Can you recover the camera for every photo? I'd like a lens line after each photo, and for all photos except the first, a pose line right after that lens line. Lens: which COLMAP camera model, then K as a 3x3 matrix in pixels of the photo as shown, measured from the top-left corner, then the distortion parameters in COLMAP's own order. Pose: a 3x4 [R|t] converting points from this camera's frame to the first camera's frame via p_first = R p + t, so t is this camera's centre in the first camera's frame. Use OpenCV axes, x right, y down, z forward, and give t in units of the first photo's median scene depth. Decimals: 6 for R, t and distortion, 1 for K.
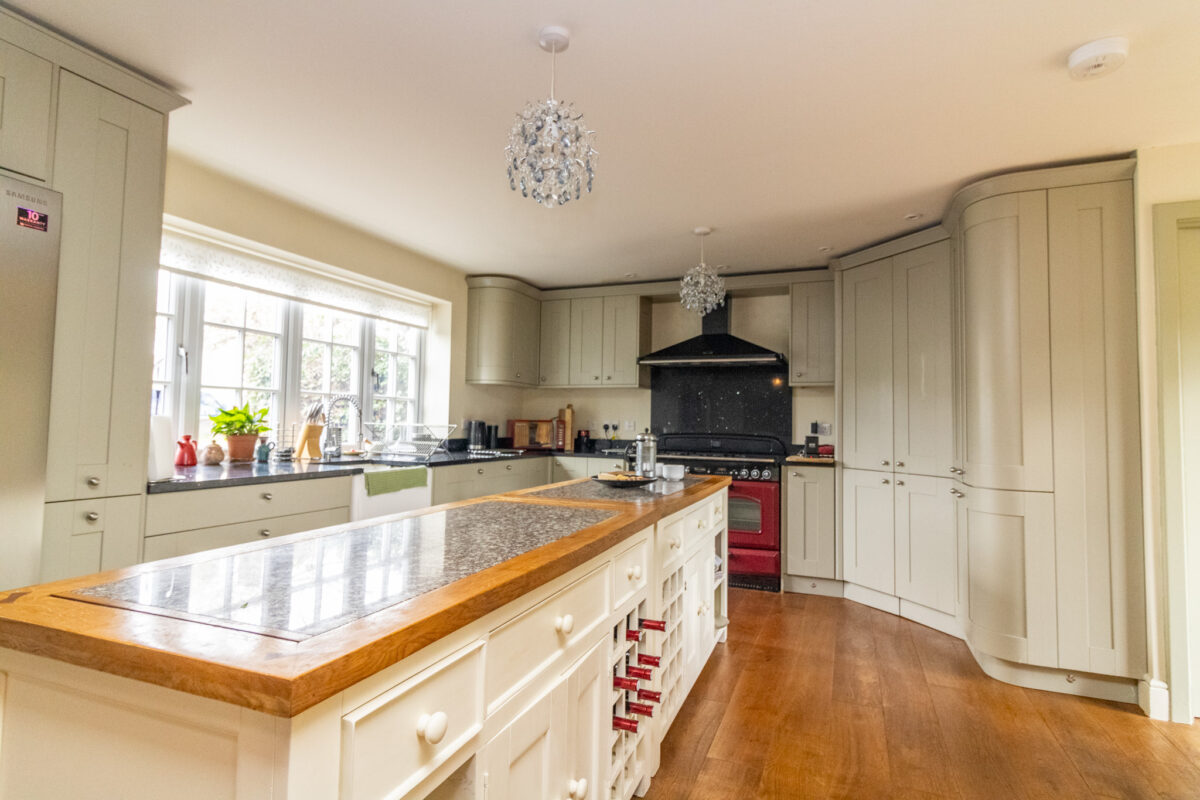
lens RADIAL K [[603.3, 0, 606.4], [0, 603.3, 393.6], [0, 0, 1]] dist [0.001022, 0.000010]
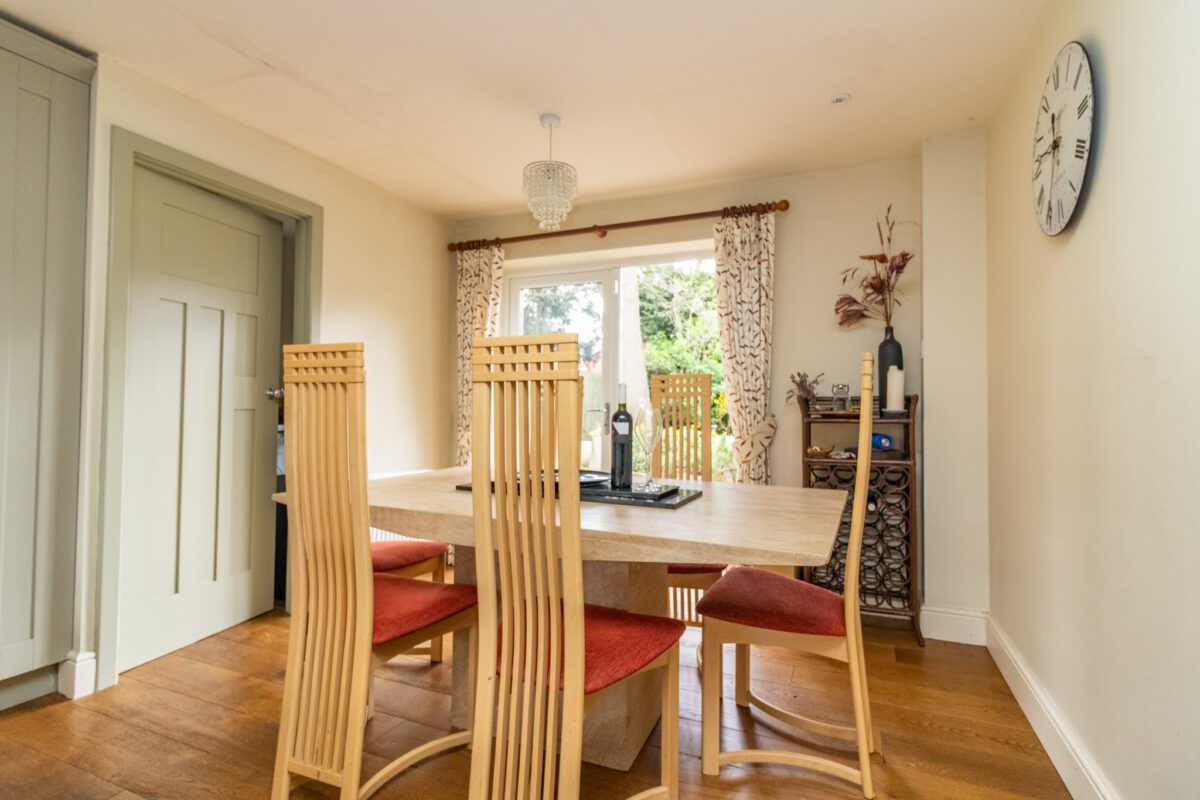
lens RADIAL K [[576.5, 0, 603.2], [0, 576.5, 393.8], [0, 0, 1]] dist [0.005649, 0.000266]
pose [[0.022234, 0.008313, 0.999718, 0.038920], [-0.060225, 0.998161, -0.006960, 0.030016], [-0.997937, -0.060054, 0.022694, 0.140640]]
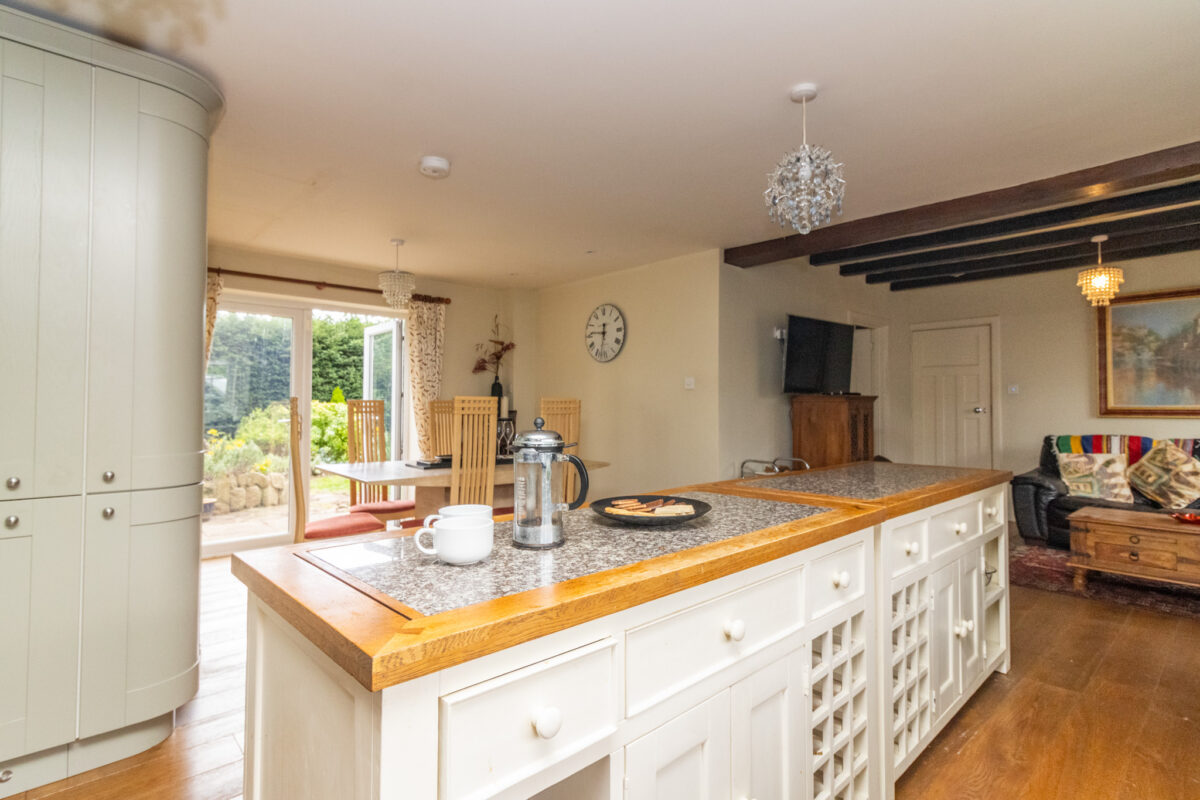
lens RADIAL K [[587.3, 0, 600.0], [0, 587.3, 400.0], [0, 0, 1]] dist [0.000477, -0.000047]
pose [[-0.902681, -0.011839, 0.430148, -0.094940], [-0.038787, 0.997791, -0.053933, 0.048728], [-0.428559, -0.065368, -0.901146, 0.987376]]
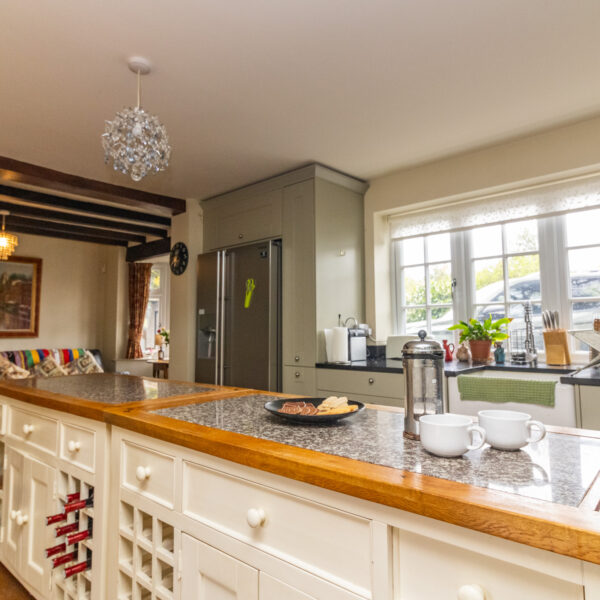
lens RADIAL K [[438.4, 0, 304.4], [0, 438.4, 298.0], [0, 0, 1]] dist [0.003544, 0.000053]
pose [[-0.341674, -0.085190, -0.935950, 0.321681], [0.050944, 0.992740, -0.108956, 0.048349], [0.938437, -0.084908, -0.334853, 0.757909]]
